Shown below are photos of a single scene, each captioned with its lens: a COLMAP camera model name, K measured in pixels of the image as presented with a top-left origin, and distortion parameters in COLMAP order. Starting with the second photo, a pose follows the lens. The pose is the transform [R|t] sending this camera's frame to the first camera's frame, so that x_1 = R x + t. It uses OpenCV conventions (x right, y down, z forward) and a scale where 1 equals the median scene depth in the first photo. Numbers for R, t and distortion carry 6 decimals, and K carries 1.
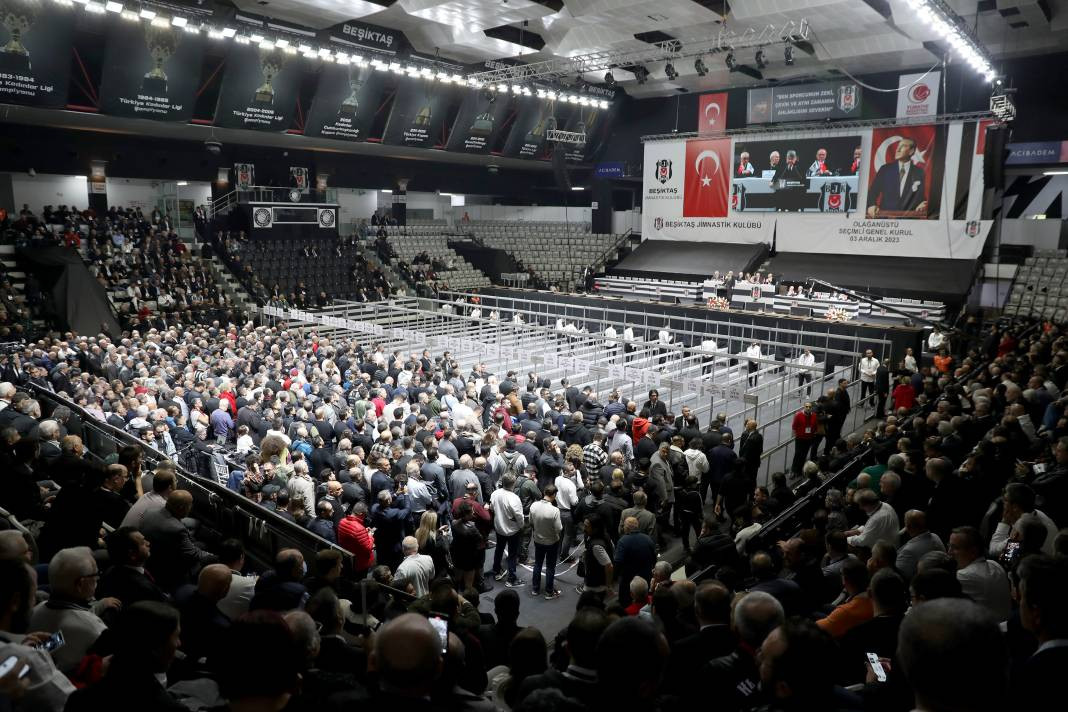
lens RADIAL K [[730.3, 0, 533.4], [0, 730.3, 356.7], [0, 0, 1]] dist [-0.098797, 0.072544]
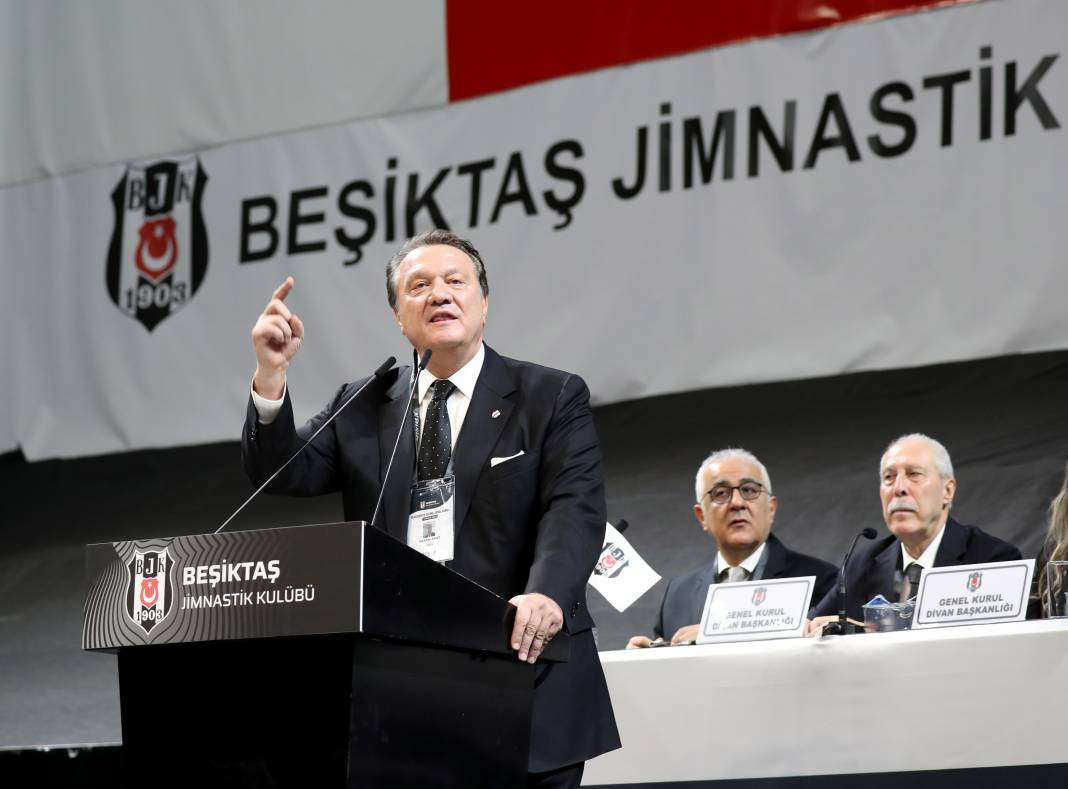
lens RADIAL K [[4288.3, 0, 541.0], [0, 4288.3, 389.7], [0, 0, 1]] dist [0.099198, 0.000000]
pose [[0.999980, 0.002016, 0.006041, 0.253213], [0.000135, 0.941635, -0.336635, -0.029038], [-0.006367, 0.336629, 0.941616, 0.726607]]
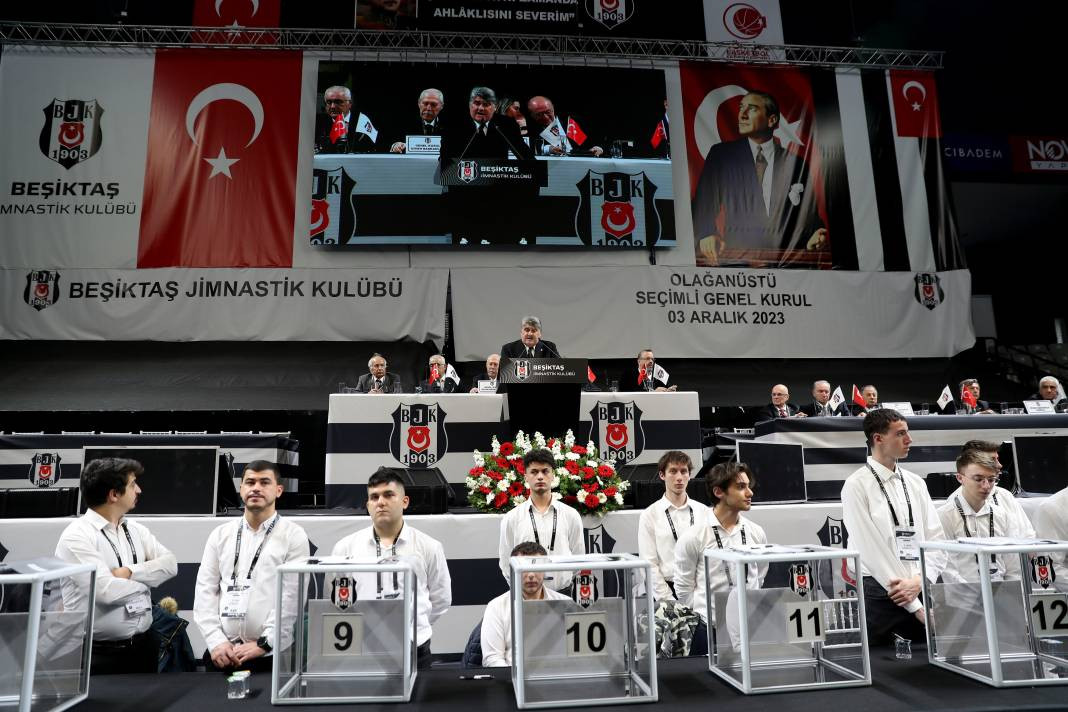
lens RADIAL K [[725.9, 0, 531.2], [0, 725.9, 359.4], [0, 0, 1]] dist [-0.094953, 0.054432]
pose [[0.692889, 0.101245, 0.713901, 0.132017], [0.159246, 0.944157, -0.288459, -0.048894], [-0.703239, 0.313556, 0.638073, 0.828555]]
